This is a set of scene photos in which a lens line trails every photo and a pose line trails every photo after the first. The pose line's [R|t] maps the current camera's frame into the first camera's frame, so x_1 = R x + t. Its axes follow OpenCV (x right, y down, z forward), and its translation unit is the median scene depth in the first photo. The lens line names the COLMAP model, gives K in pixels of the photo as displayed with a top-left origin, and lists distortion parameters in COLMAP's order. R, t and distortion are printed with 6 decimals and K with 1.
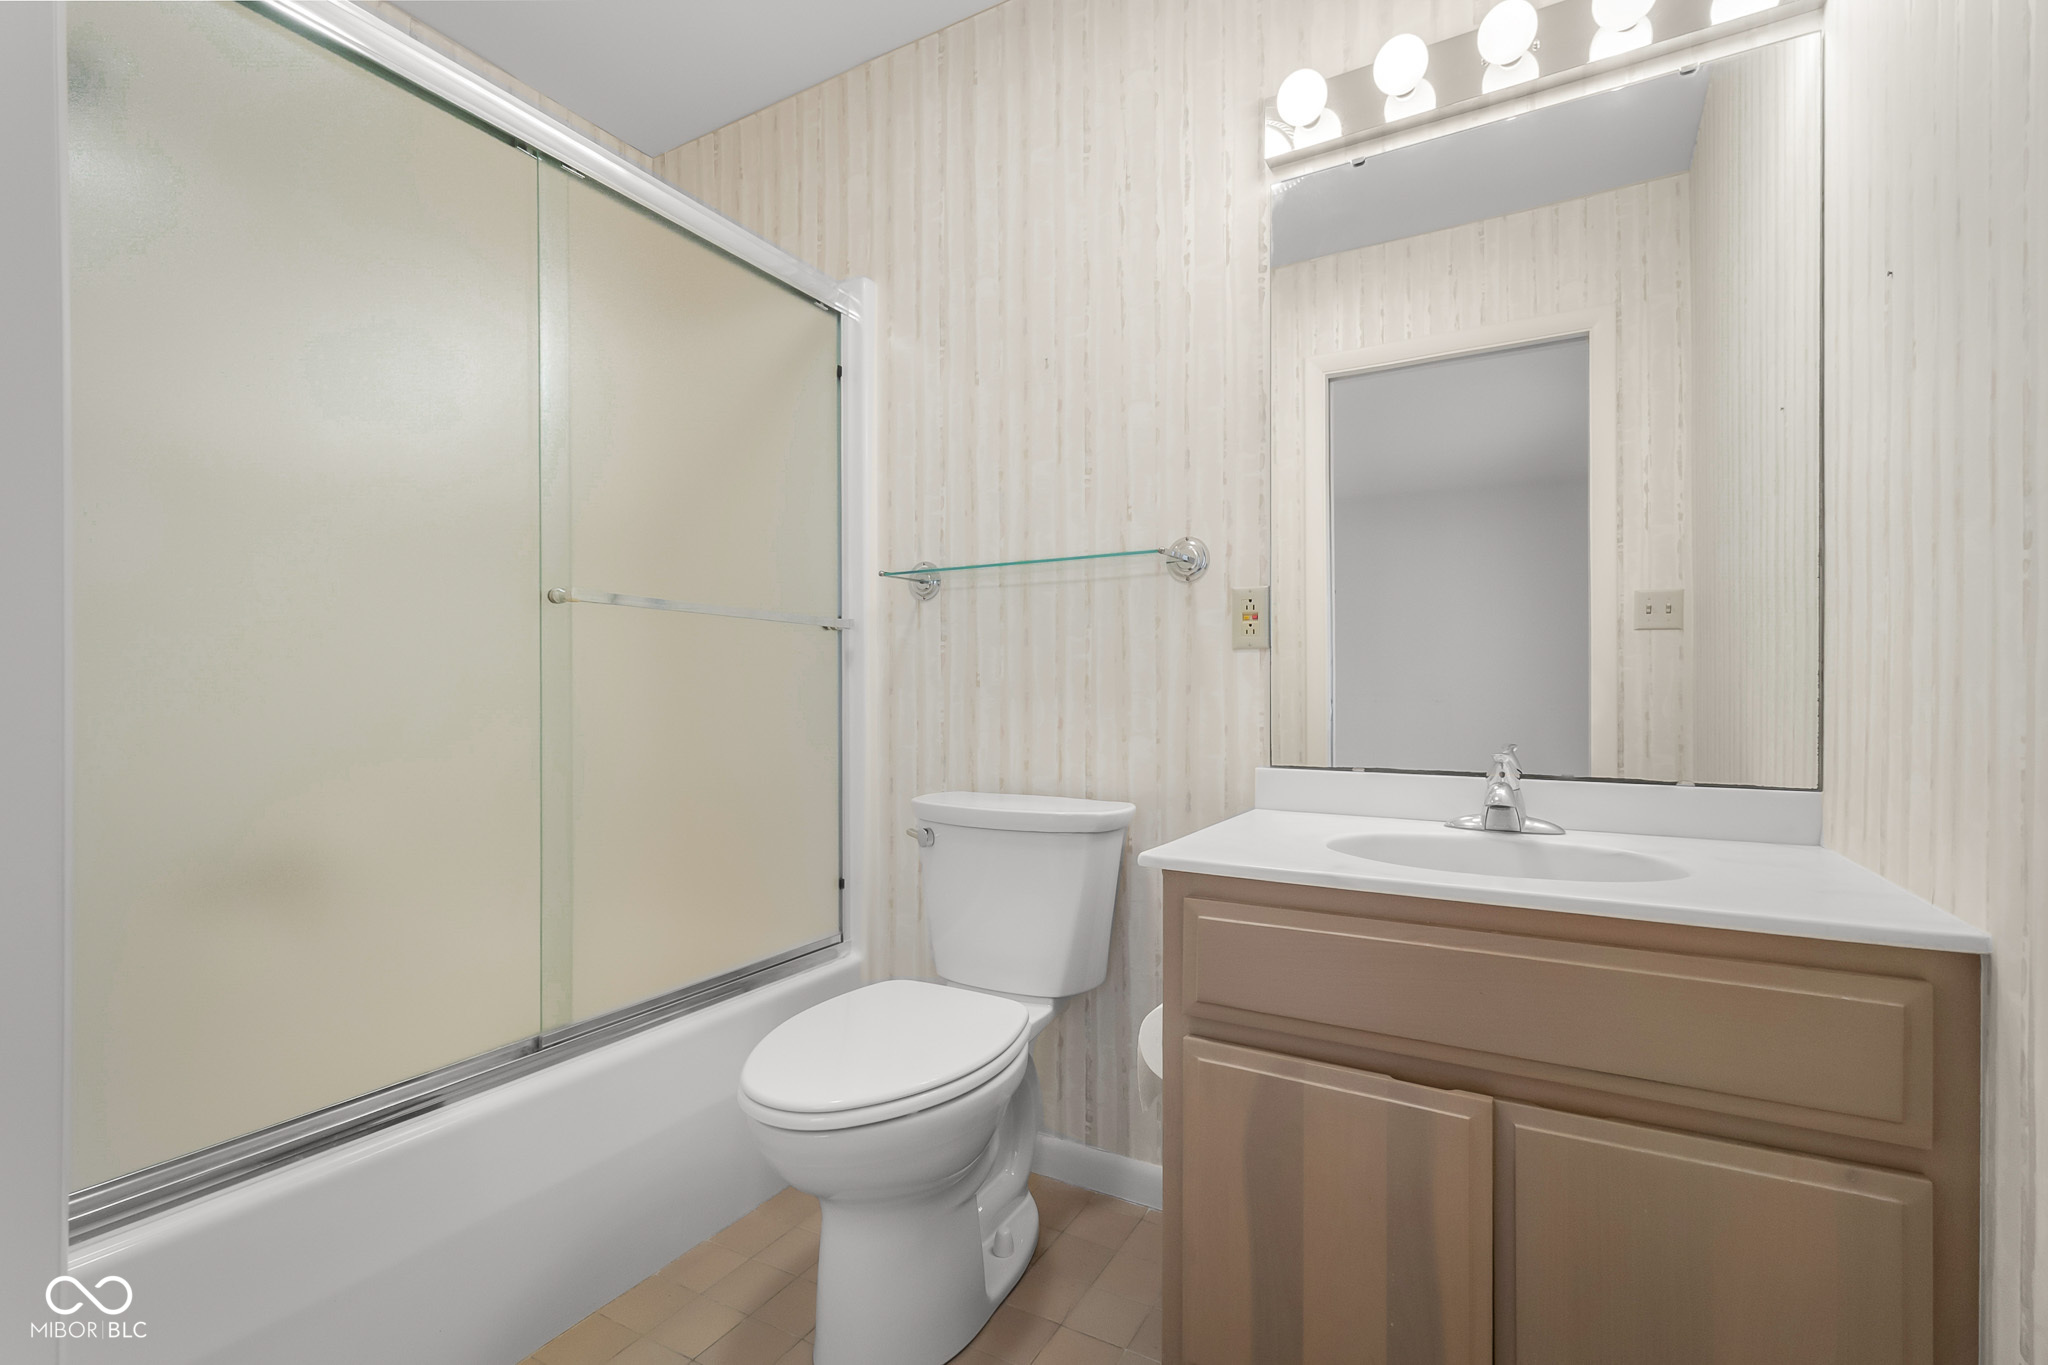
lens RADIAL K [[917.4, 0, 1022.6], [0, 917.4, 697.2], [0, 0, 1]] dist [-0.004033, 0.000886]
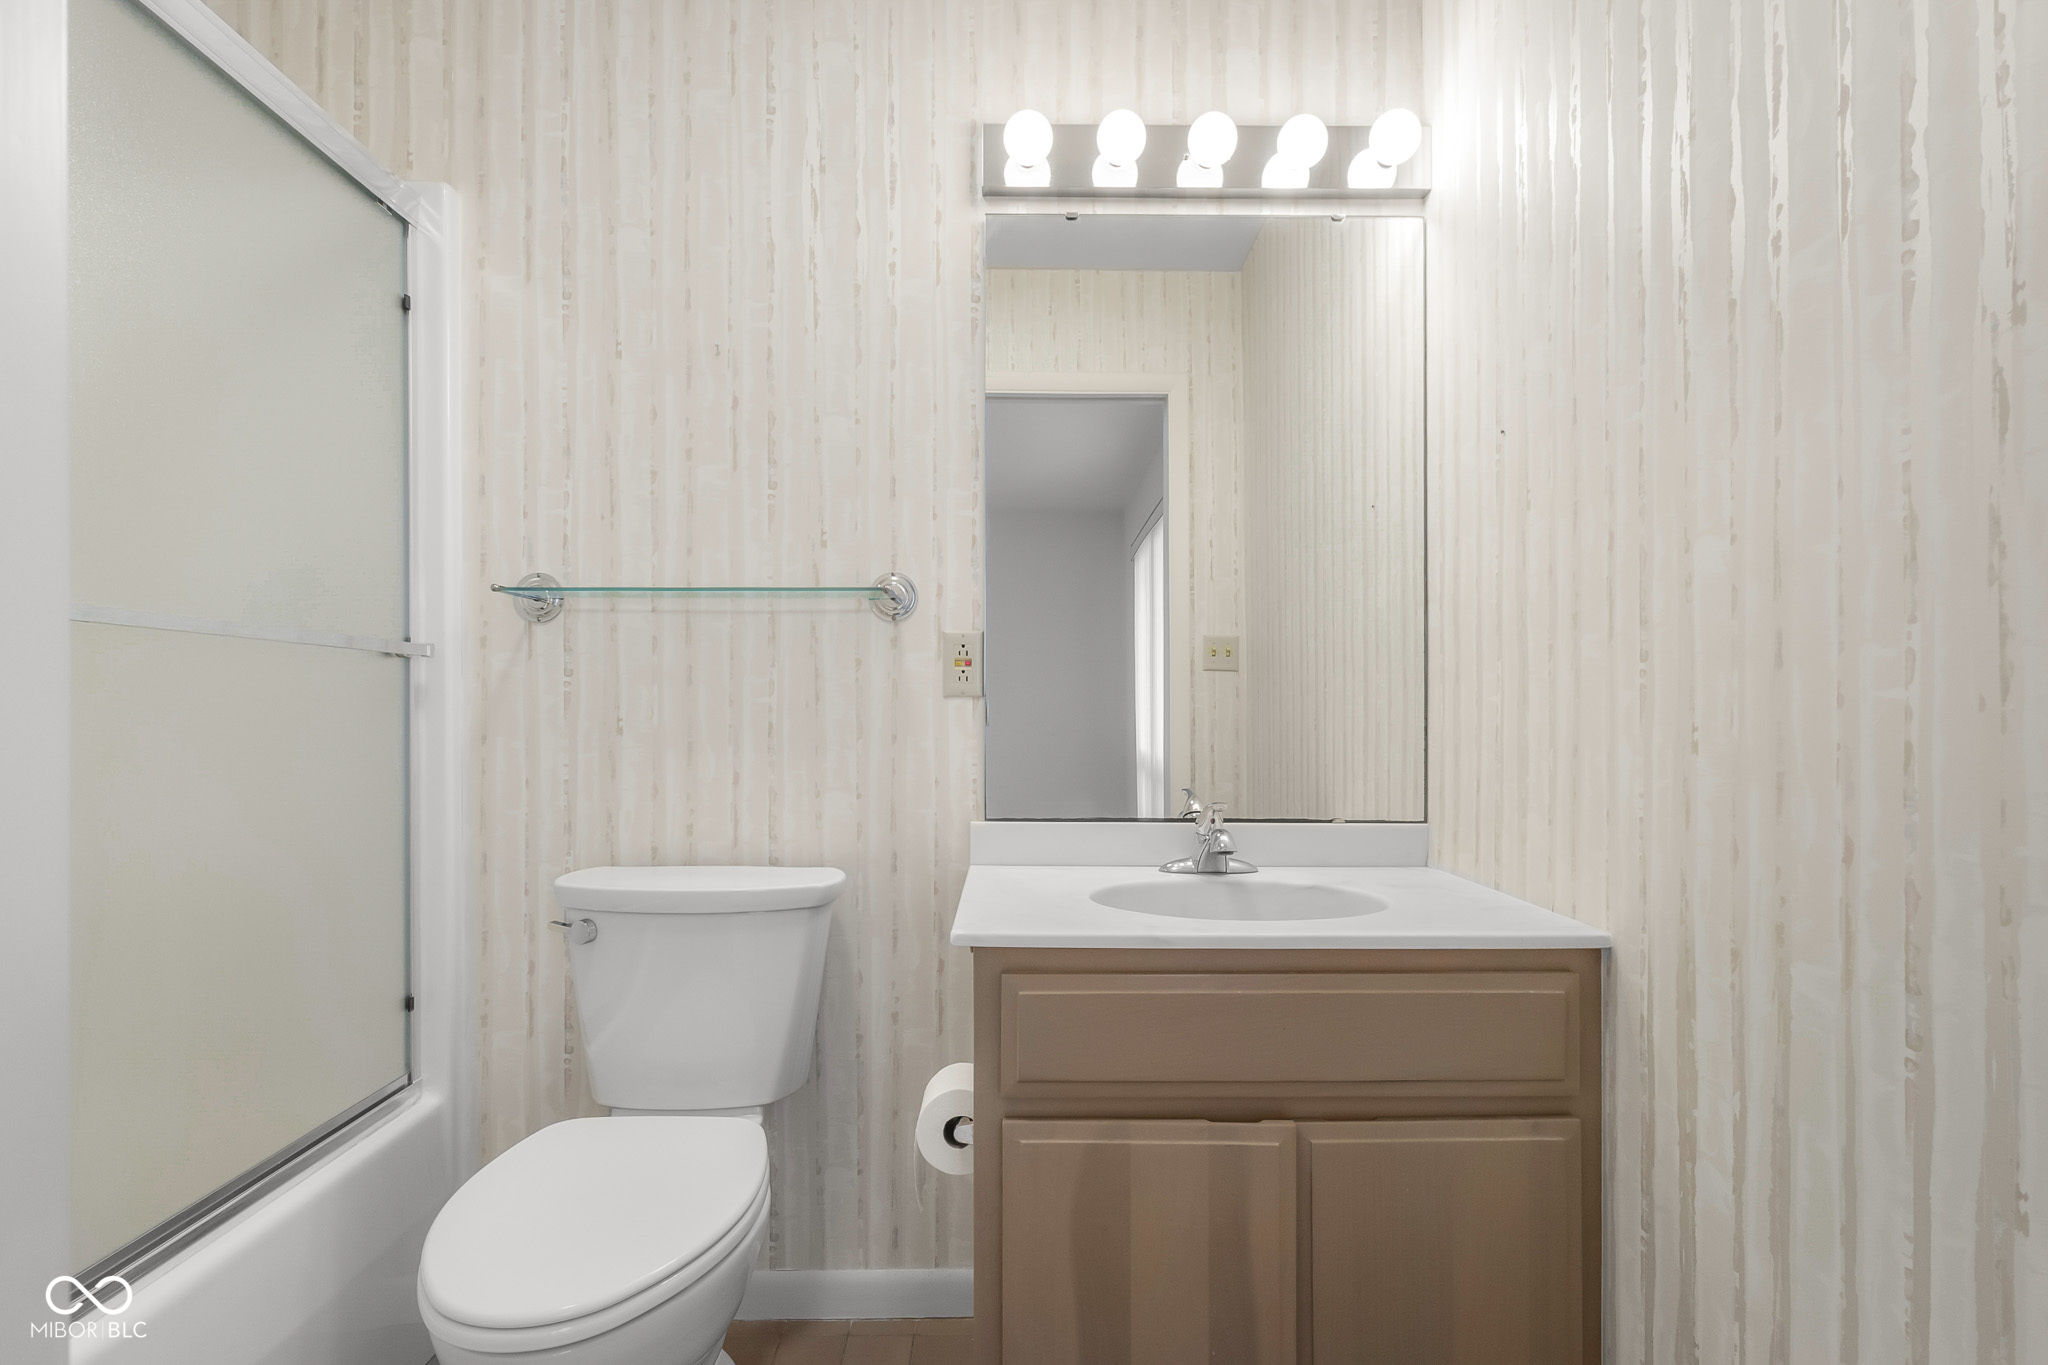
lens RADIAL K [[1037.7, 0, 1023.3], [0, 1037.7, 707.6], [0, 0, 1]] dist [0.002242, 0.001239]
pose [[0.857618, 0.001044, 0.514287, -0.239195], [-0.000156, 0.999998, -0.001771, -0.037534], [-0.514288, 0.001439, 0.857617, 0.044216]]
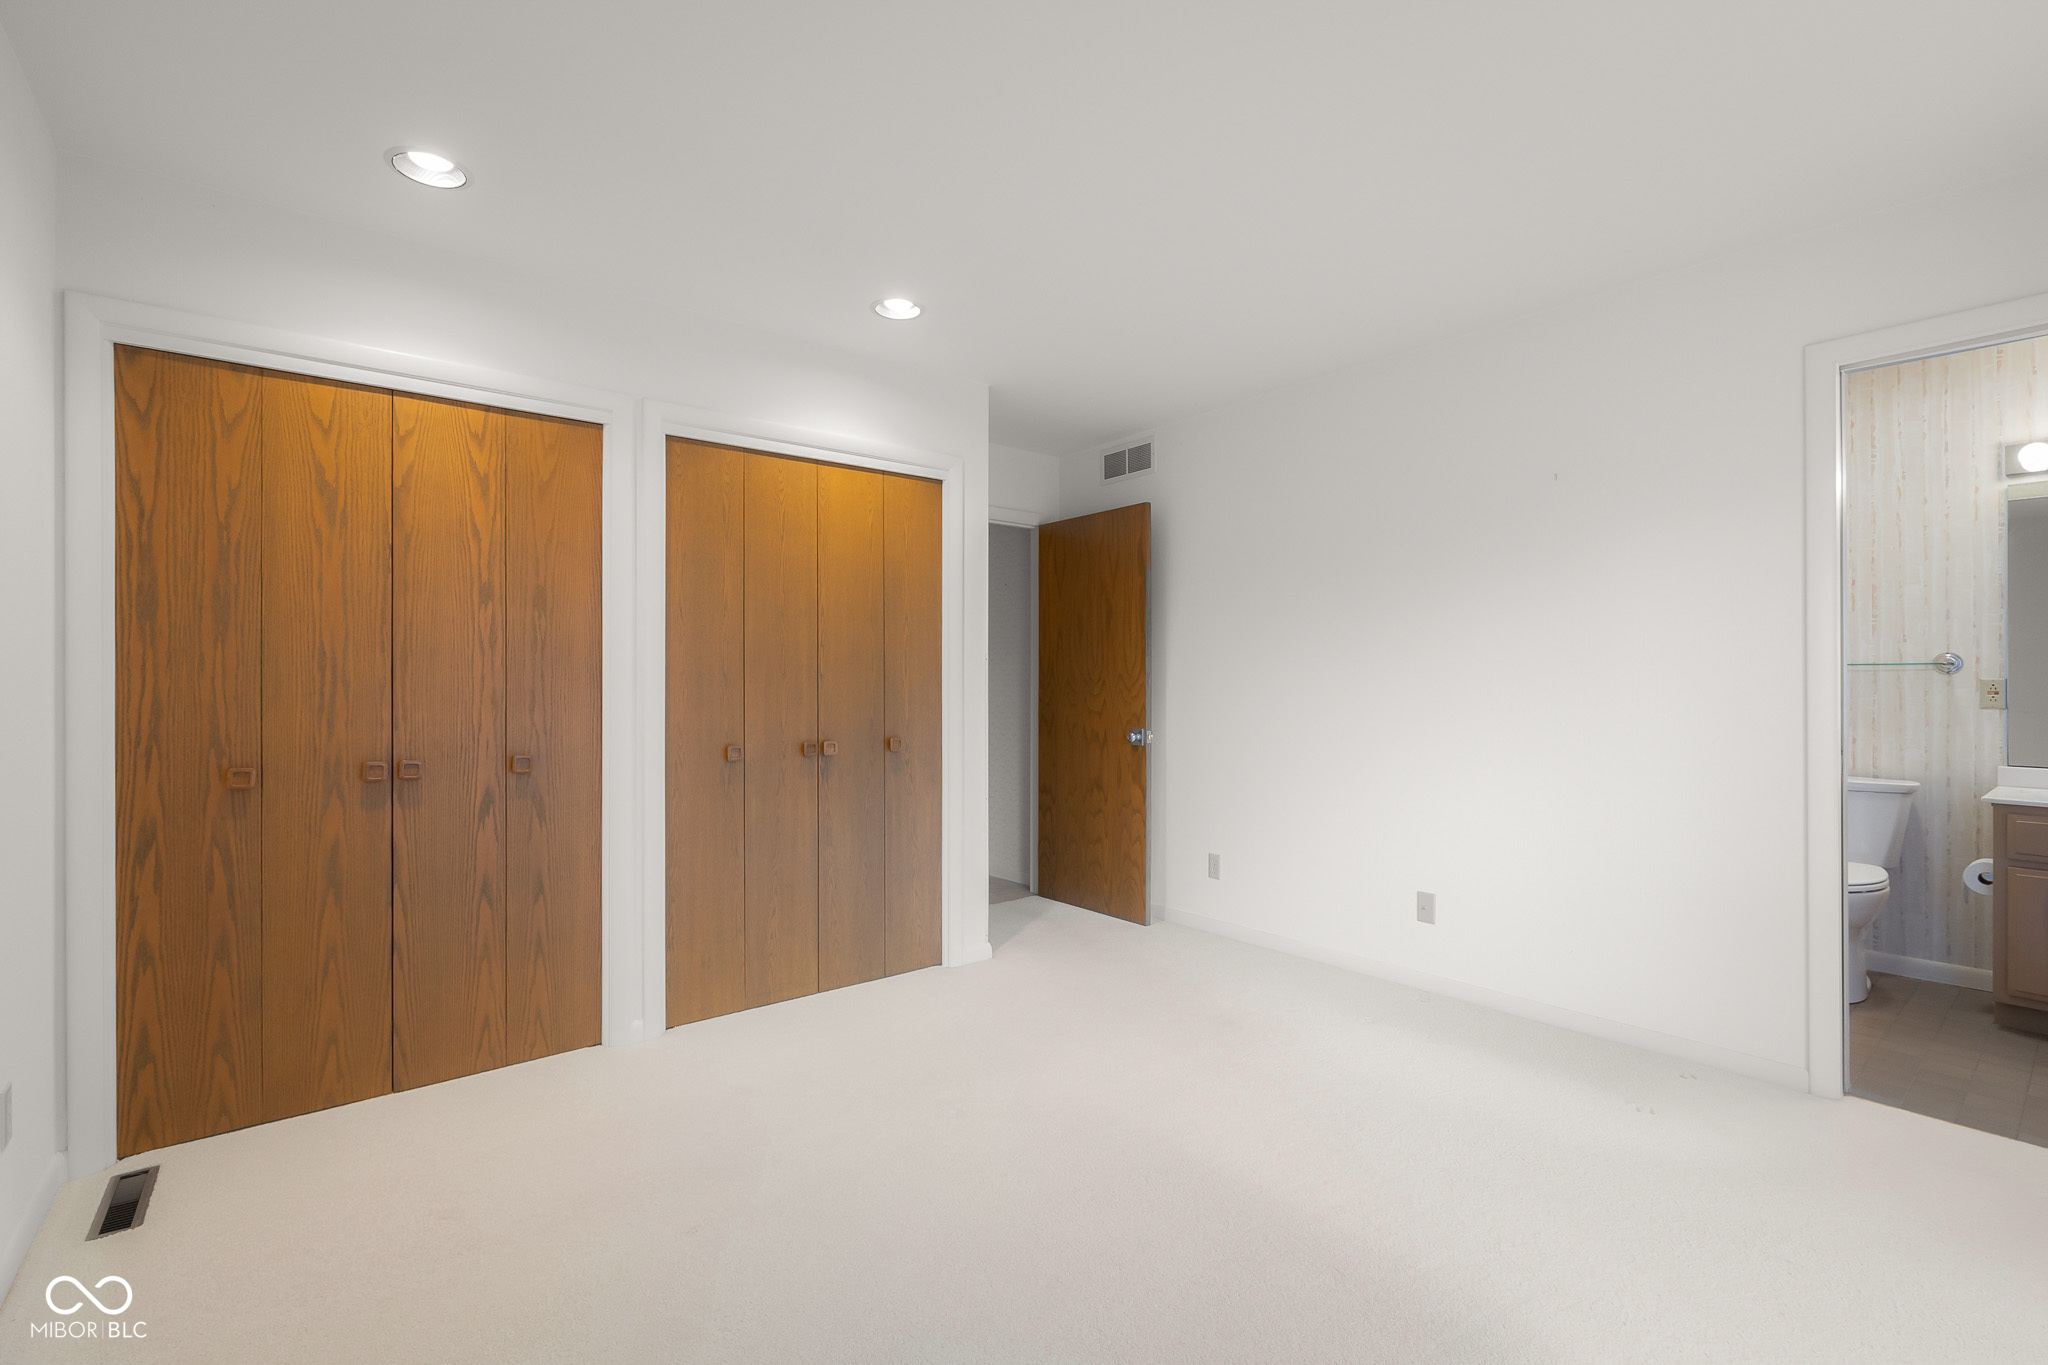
lens RADIAL K [[909.2, 0, 1029.2], [0, 909.2, 686.7], [0, 0, 1]] dist [-0.001560, 0.000379]
pose [[0.936104, 0.003683, -0.351705, -1.017350], [-0.005765, 0.999972, -0.004873, -0.075203], [0.351677, 0.006589, 0.936098, -1.604758]]
